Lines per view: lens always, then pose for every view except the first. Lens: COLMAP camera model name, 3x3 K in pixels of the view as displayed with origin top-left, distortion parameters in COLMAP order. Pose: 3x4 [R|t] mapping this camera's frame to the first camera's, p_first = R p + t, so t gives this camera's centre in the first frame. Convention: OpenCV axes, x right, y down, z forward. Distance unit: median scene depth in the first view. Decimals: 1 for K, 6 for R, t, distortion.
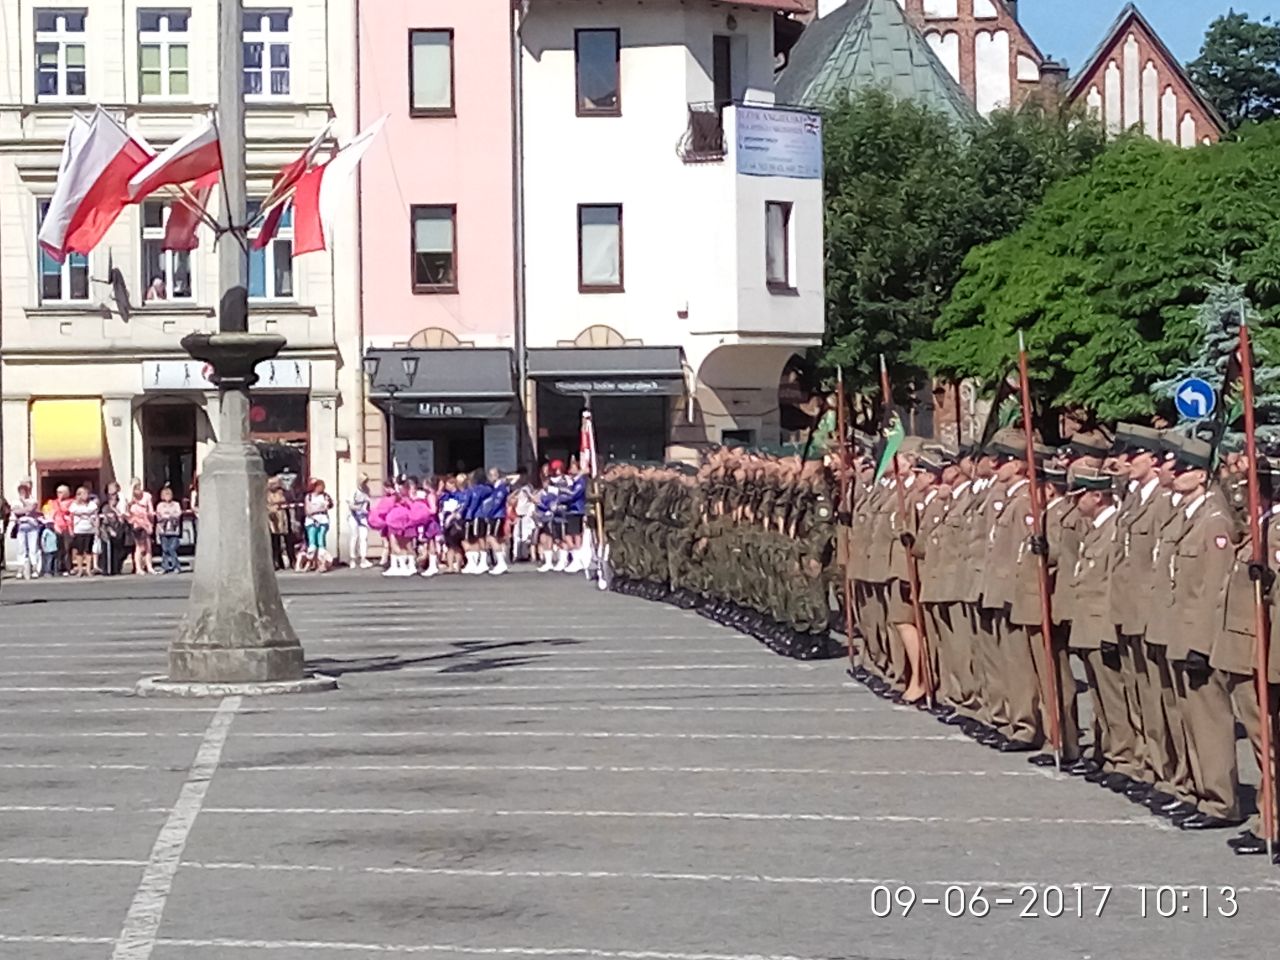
lens RADIAL K [[4090.2, 0, 607.4], [0, 4090.2, 479.0], [0, 0, 1]] dist [0.034283, 0.000000]
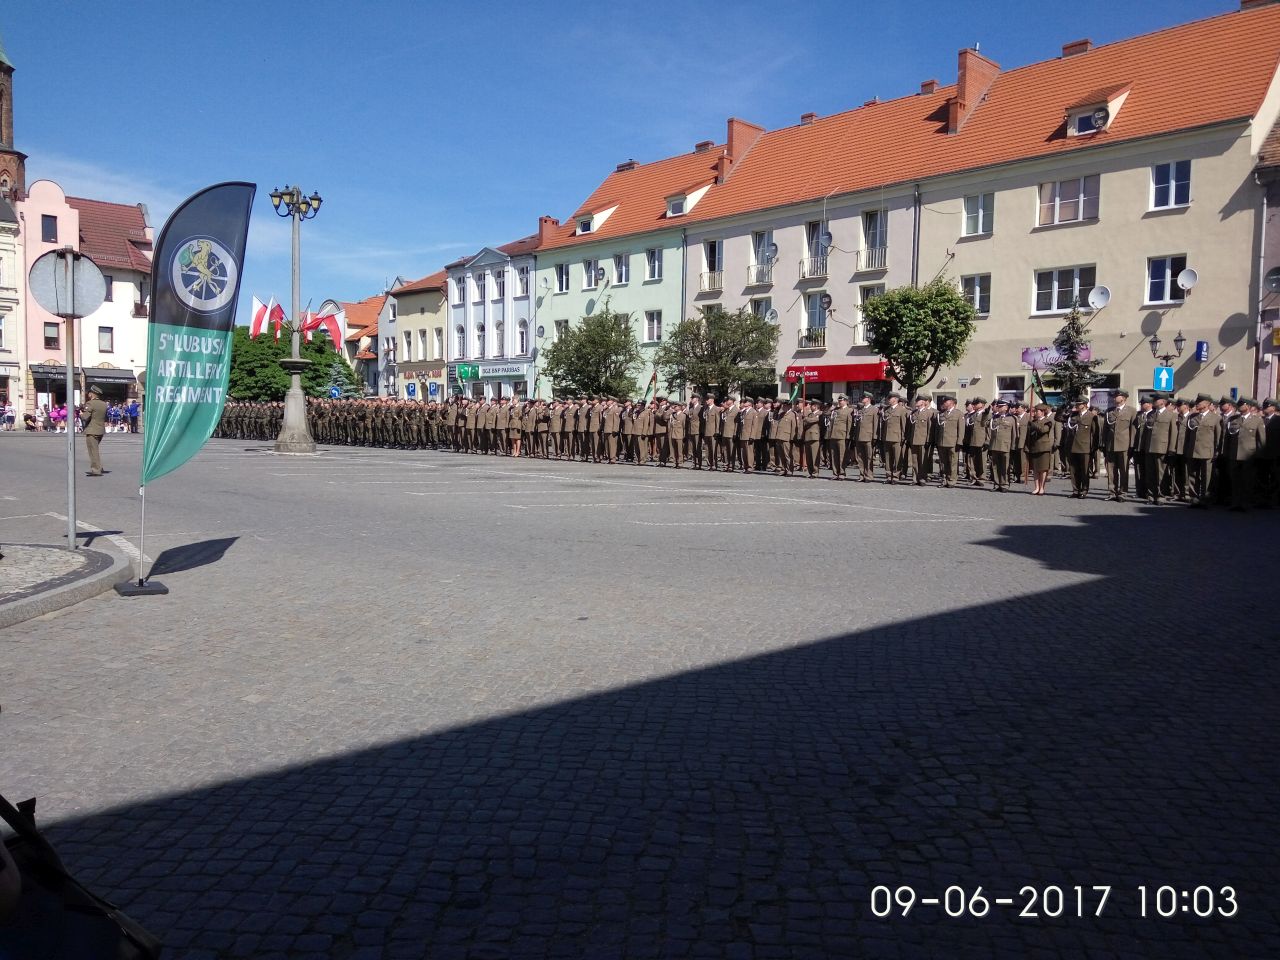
lens RADIAL K [[1033.2, 0, 634.6], [0, 1033.2, 478.3], [0, 0, 1]] dist [0.089324, -0.112315]
pose [[0.779891, -0.001143, 0.625914, -0.208285], [-0.029850, 0.998793, 0.039017, 0.012271], [-0.625203, -0.049113, 0.778915, 0.028280]]
